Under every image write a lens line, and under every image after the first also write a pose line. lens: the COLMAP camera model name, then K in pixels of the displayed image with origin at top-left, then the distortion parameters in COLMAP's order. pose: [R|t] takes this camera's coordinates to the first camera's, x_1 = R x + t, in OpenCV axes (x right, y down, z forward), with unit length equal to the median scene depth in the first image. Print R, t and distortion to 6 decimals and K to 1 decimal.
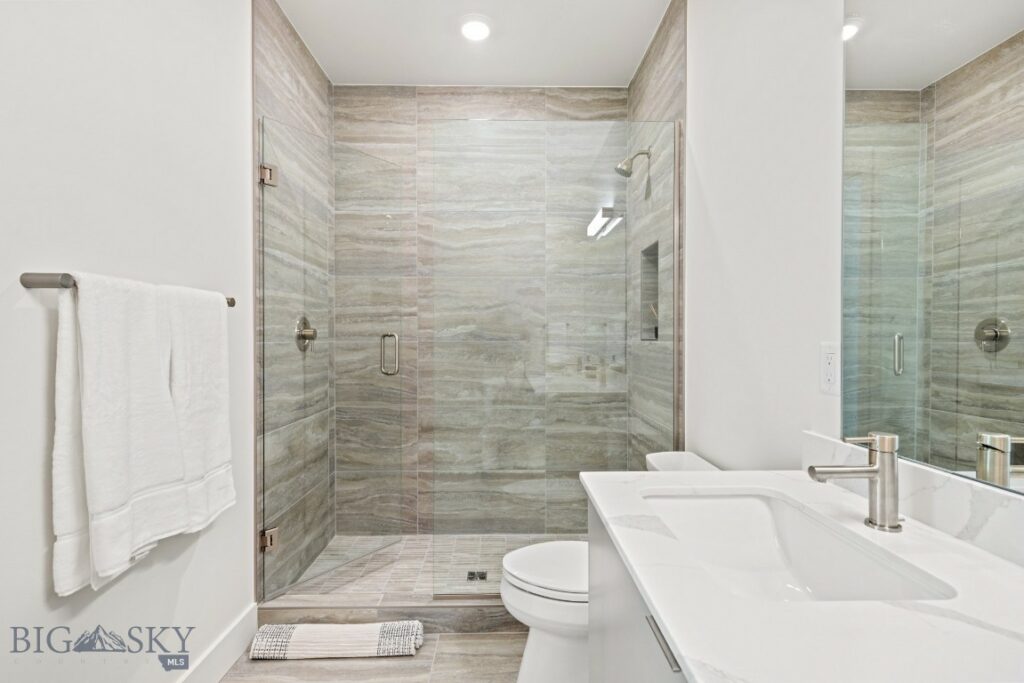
lens RADIAL K [[462.9, 0, 509.0], [0, 462.9, 334.4], [0, 0, 1]] dist [0.002064, -0.000370]
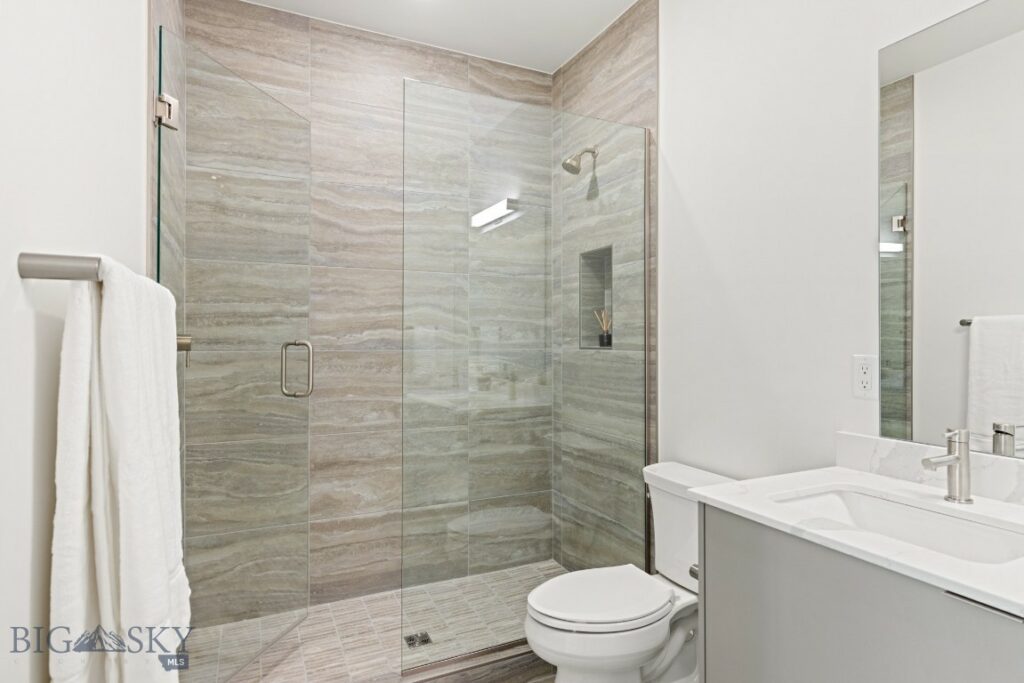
lens RADIAL K [[556.4, 0, 510.0], [0, 556.4, 327.9], [0, 0, 1]] dist [-0.004262, 0.000340]
pose [[0.909075, 0.010587, 0.416497, -0.279949], [-0.004655, 0.999873, -0.015255, -0.010248], [-0.416606, 0.011929, 0.909009, 0.033136]]
